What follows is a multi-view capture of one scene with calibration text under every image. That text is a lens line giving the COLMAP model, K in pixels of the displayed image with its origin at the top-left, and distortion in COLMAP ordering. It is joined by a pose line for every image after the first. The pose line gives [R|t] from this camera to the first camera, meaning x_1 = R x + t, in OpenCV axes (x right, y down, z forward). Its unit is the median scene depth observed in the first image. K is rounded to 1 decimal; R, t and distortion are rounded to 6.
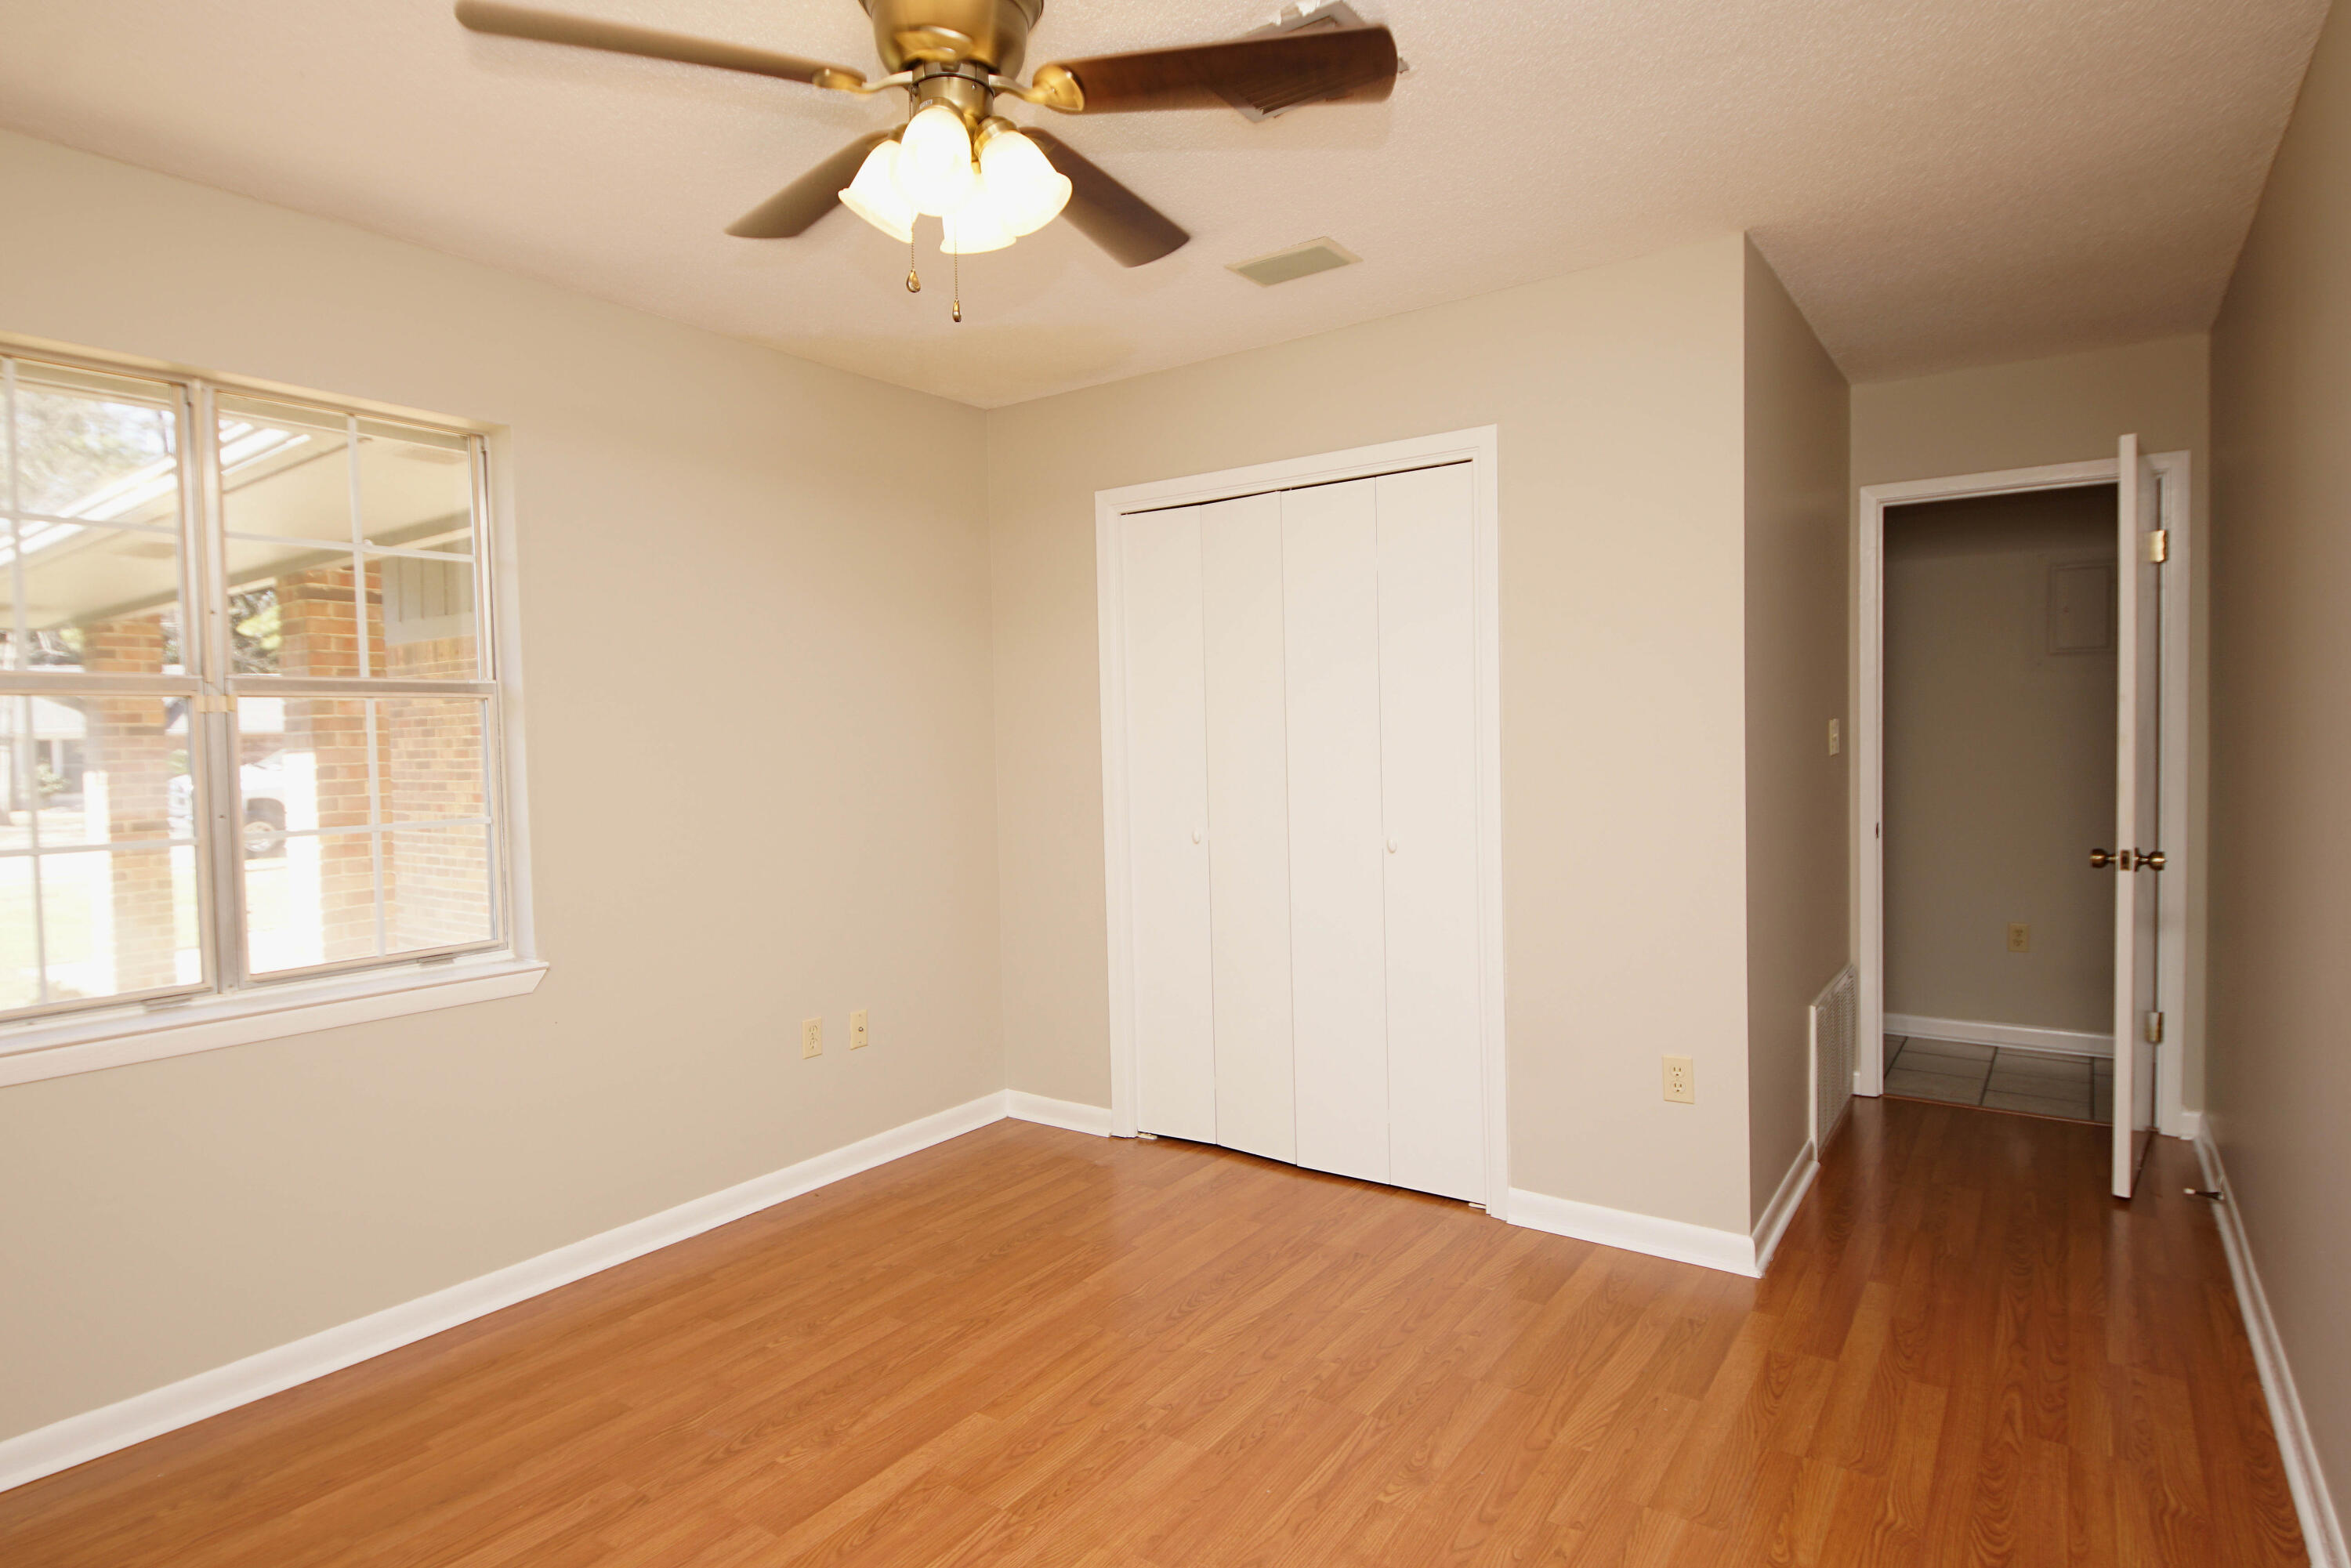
lens RADIAL K [[1267.9, 0, 1151.7], [0, 1267.9, 786.0], [0, 0, 1]] dist [0.029569, -0.019565]
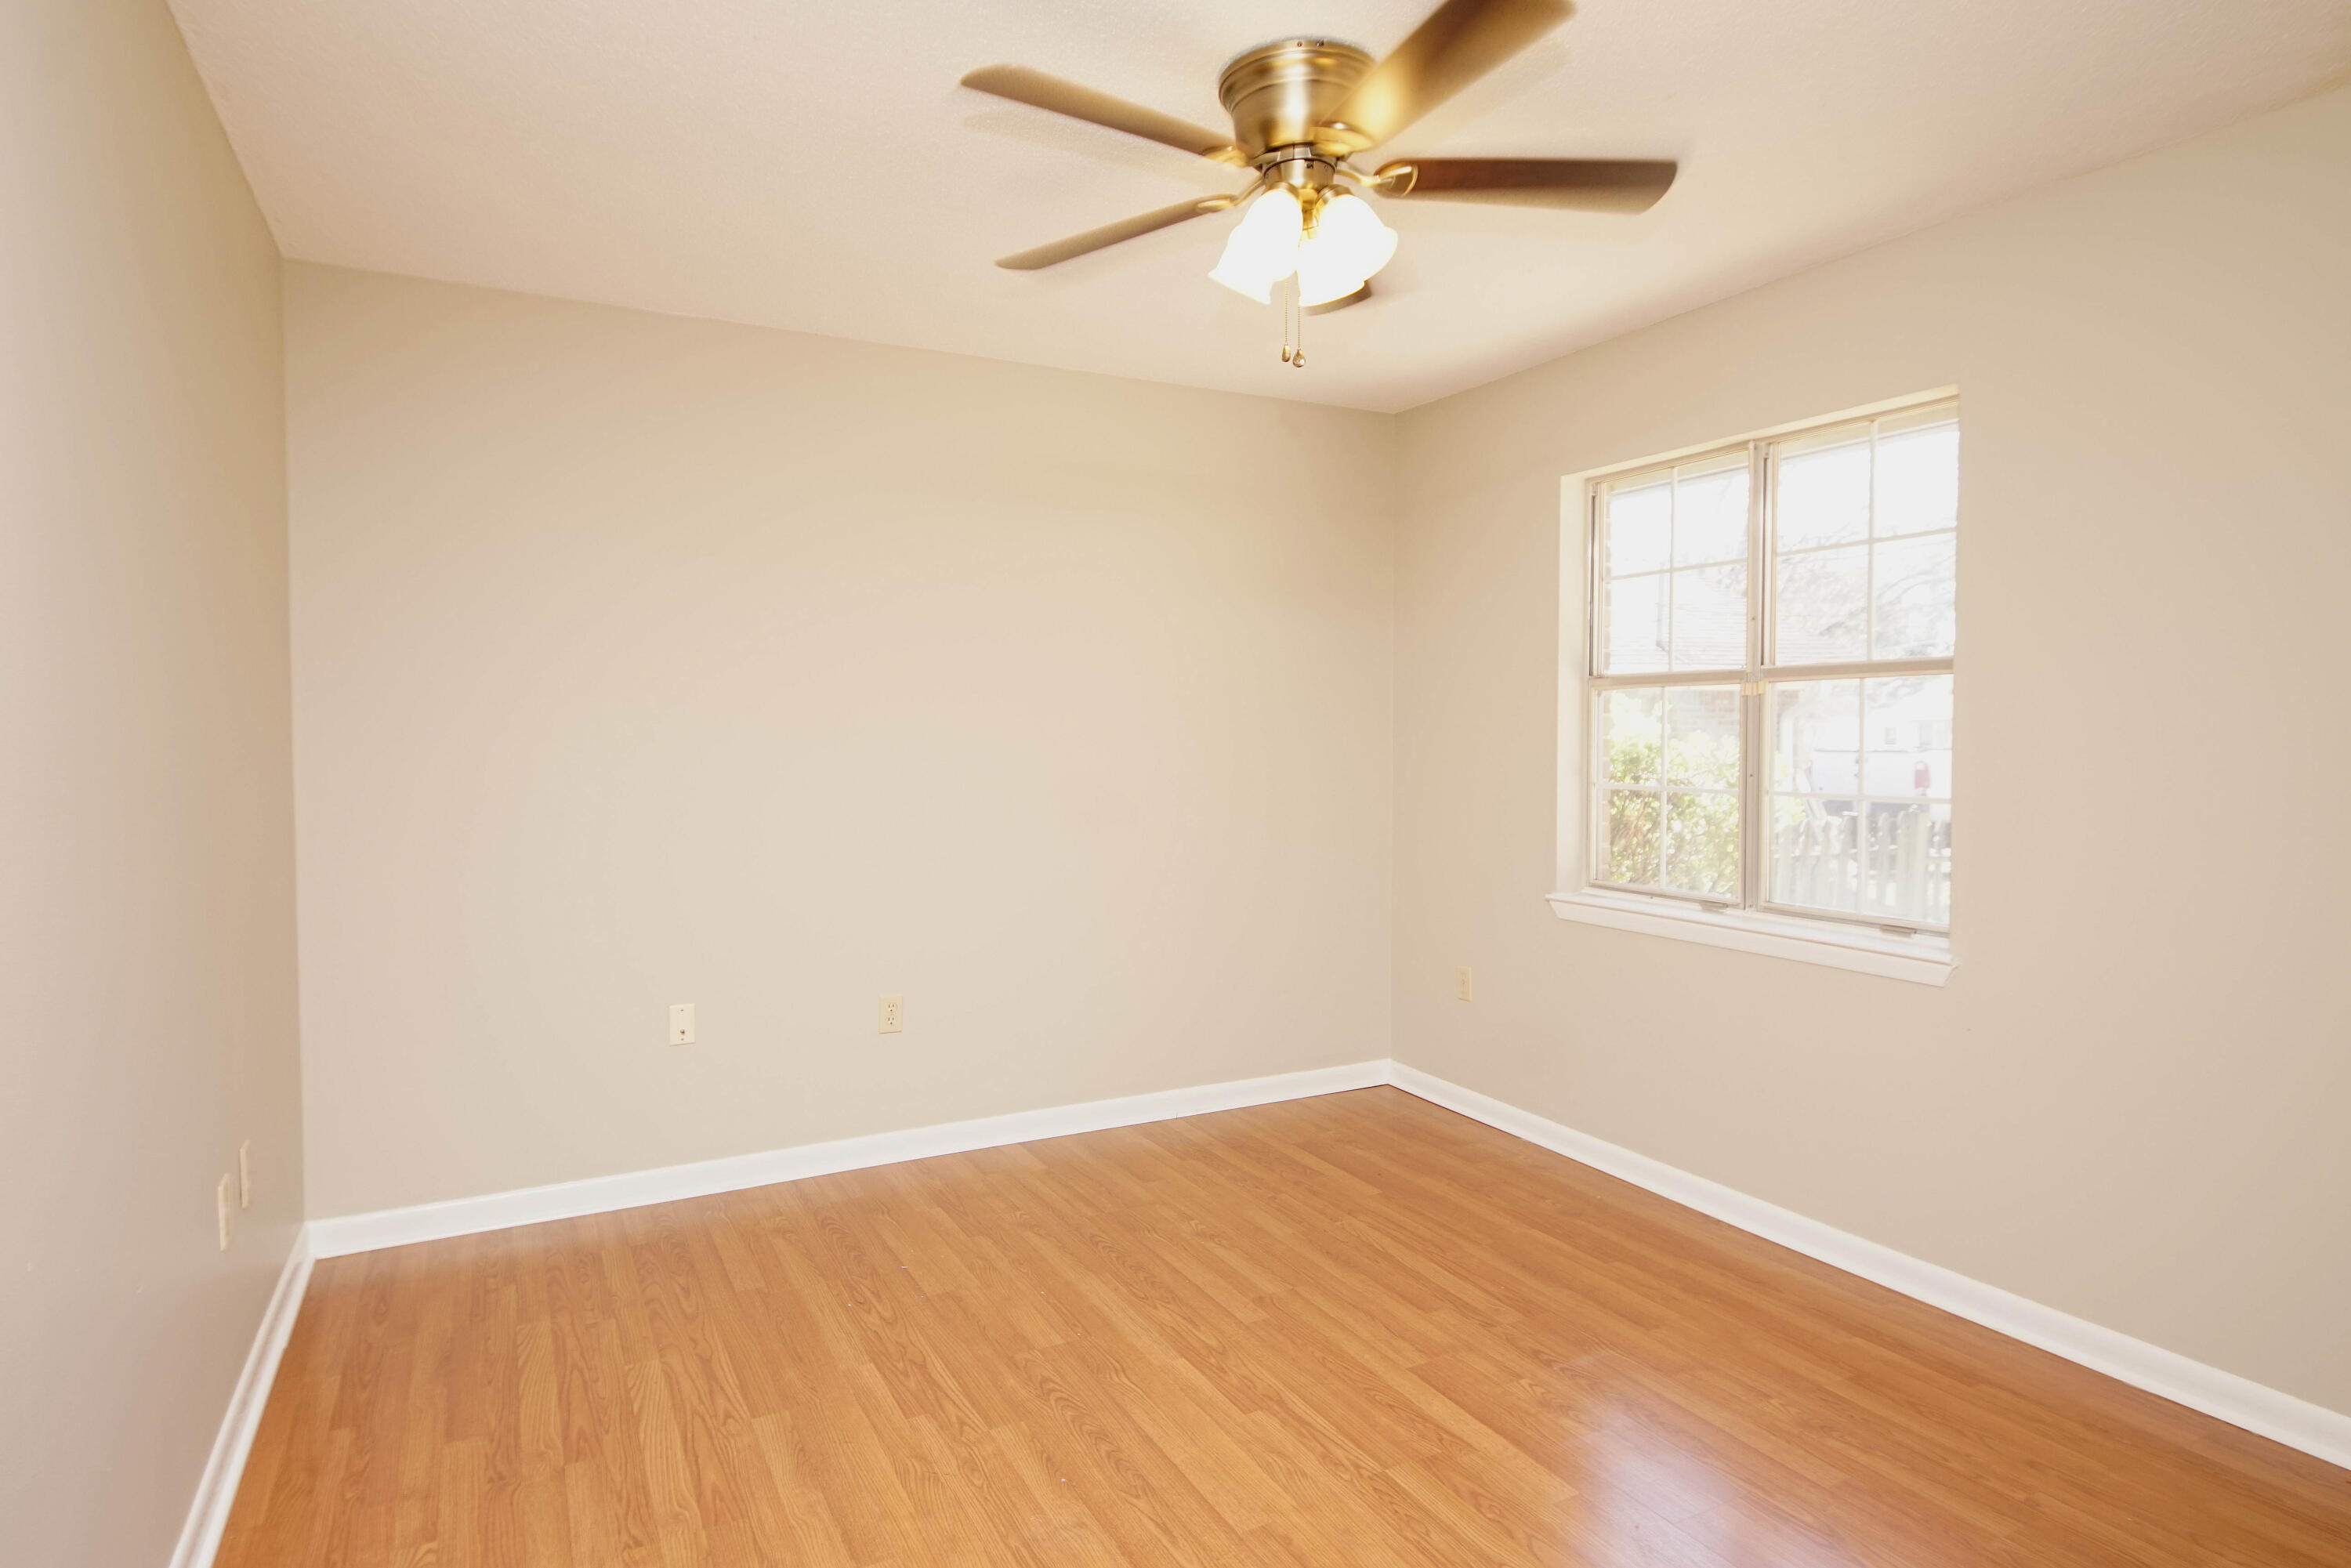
lens RADIAL K [[1267.9, 0, 1157.1], [0, 1267.9, 768.2], [0, 0, 1]] dist [0.029569, -0.019565]
pose [[-0.447548, 0.044178, -0.893168, 0.721083], [-0.028468, 0.997569, 0.063607, -0.050809], [0.893807, 0.053894, -0.445202, 1.055878]]
